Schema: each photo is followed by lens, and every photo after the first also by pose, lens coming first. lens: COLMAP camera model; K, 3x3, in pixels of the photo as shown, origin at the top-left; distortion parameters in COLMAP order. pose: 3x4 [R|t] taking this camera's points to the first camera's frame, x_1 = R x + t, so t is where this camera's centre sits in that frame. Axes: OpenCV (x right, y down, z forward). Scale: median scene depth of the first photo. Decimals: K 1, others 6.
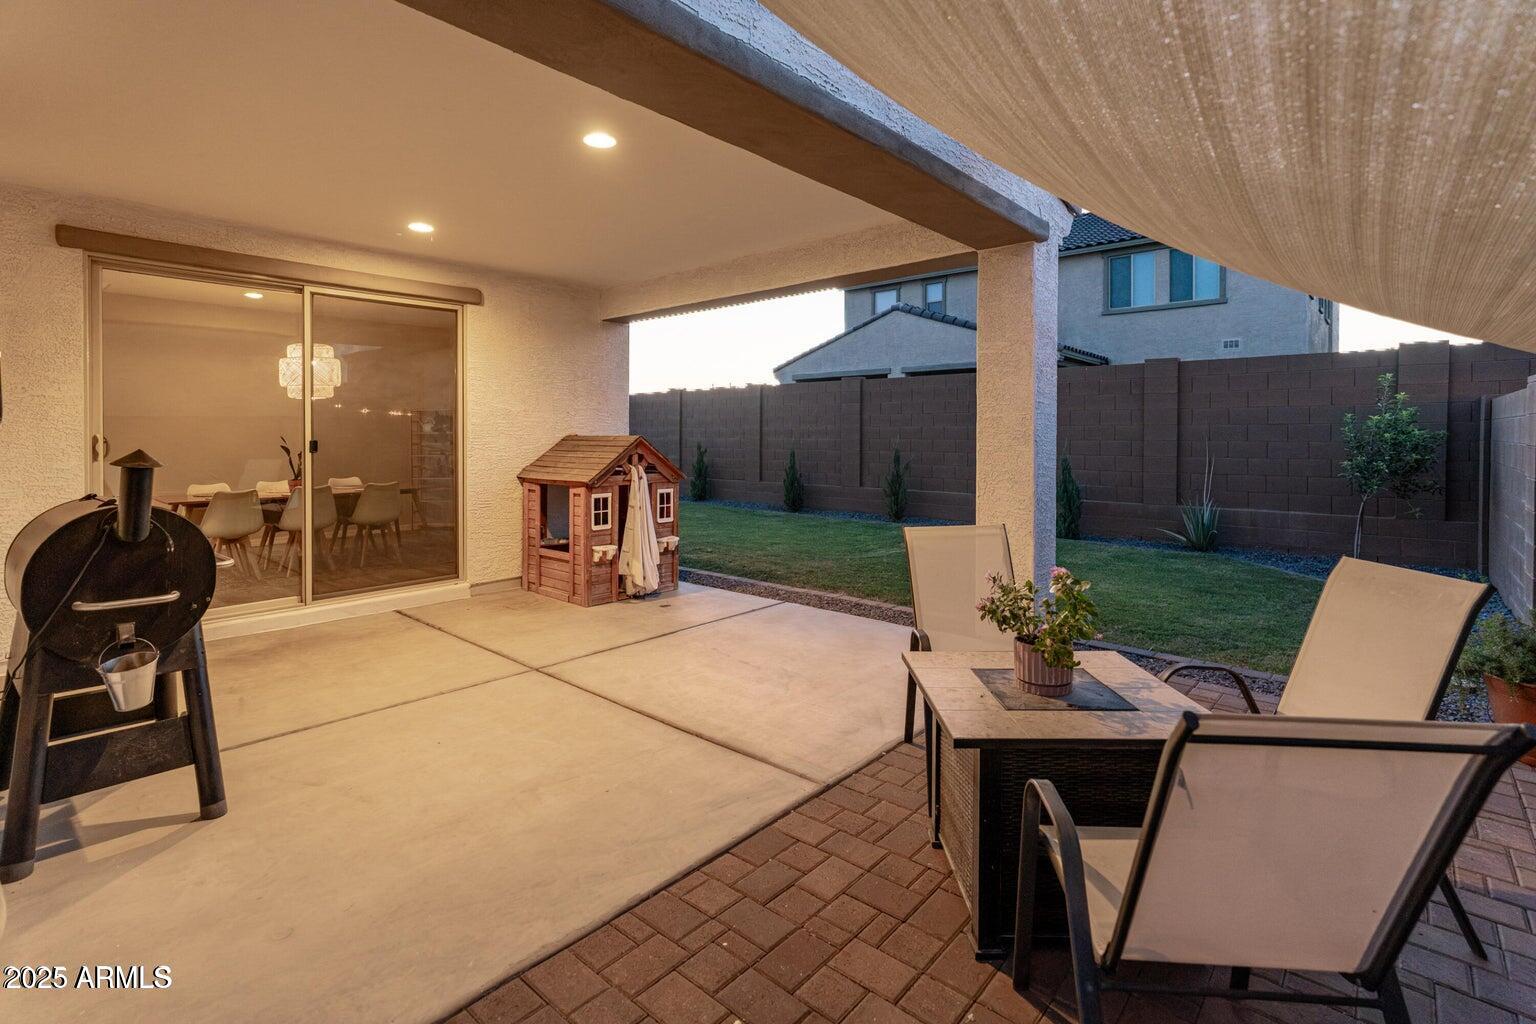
lens RADIAL K [[715.7, 0, 772.6], [0, 715.7, 446.2], [0, 0, 1]] dist [-0.000365, -0.000053]
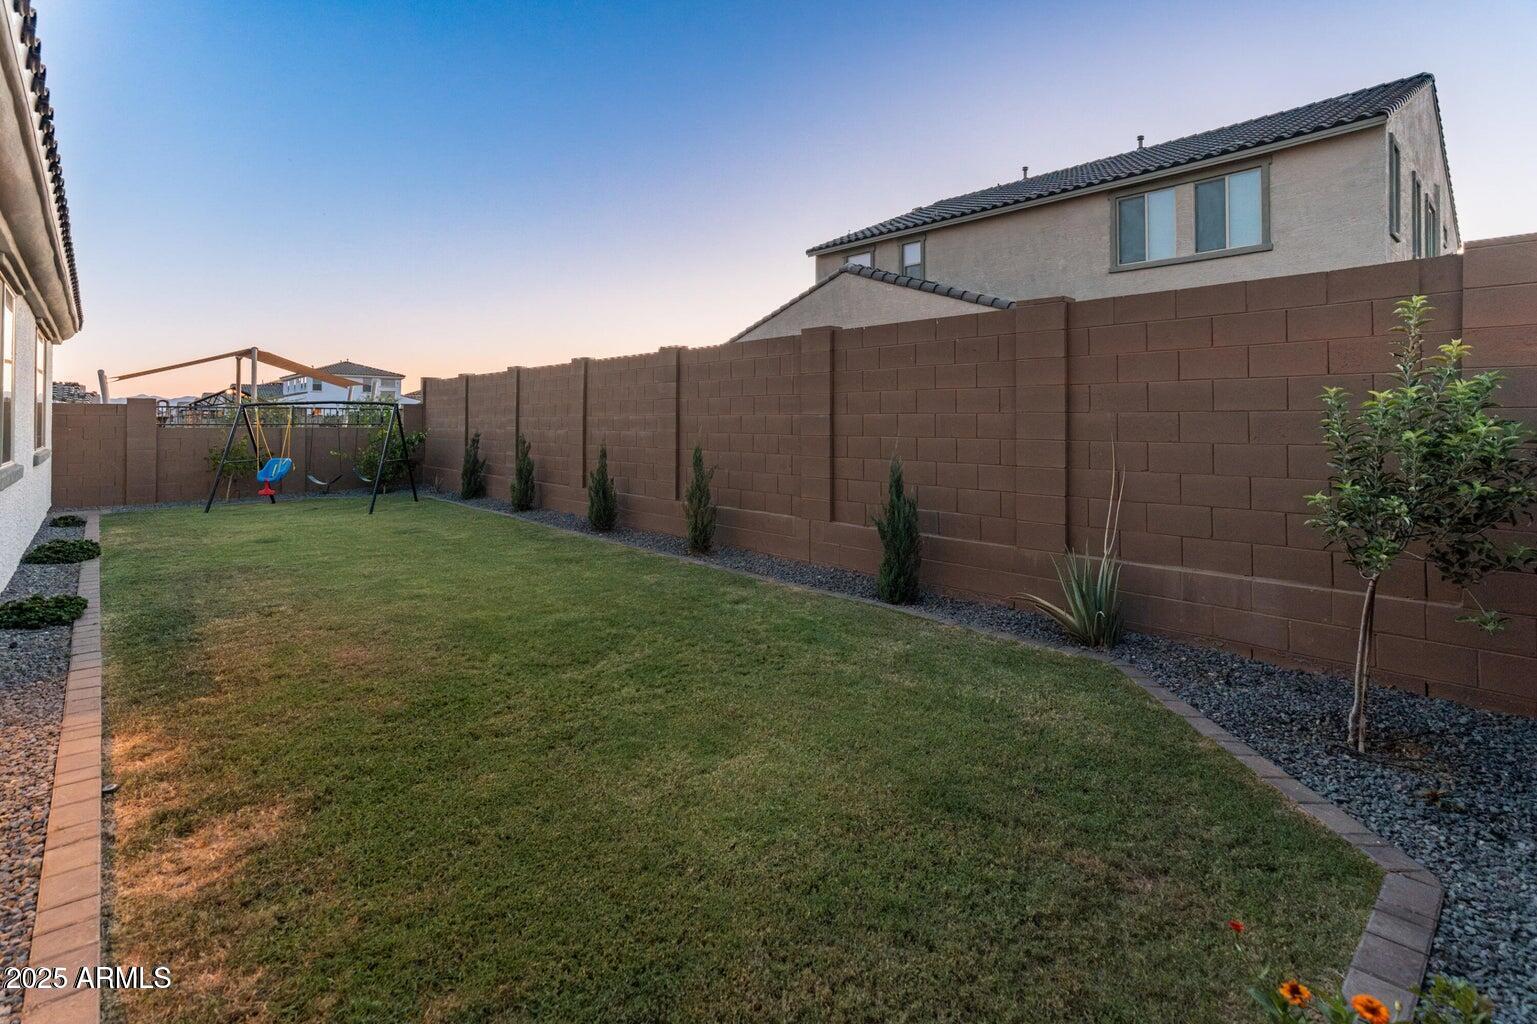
lens RADIAL K [[728.0, 0, 765.7], [0, 728.0, 417.3], [0, 0, 1]] dist [-0.000322, -0.000276]
pose [[0.993582, 0.004306, -0.113034, 0.291927], [-0.007267, 0.999641, -0.025793, -0.006953], [0.112882, 0.026449, 0.993256, 0.290494]]
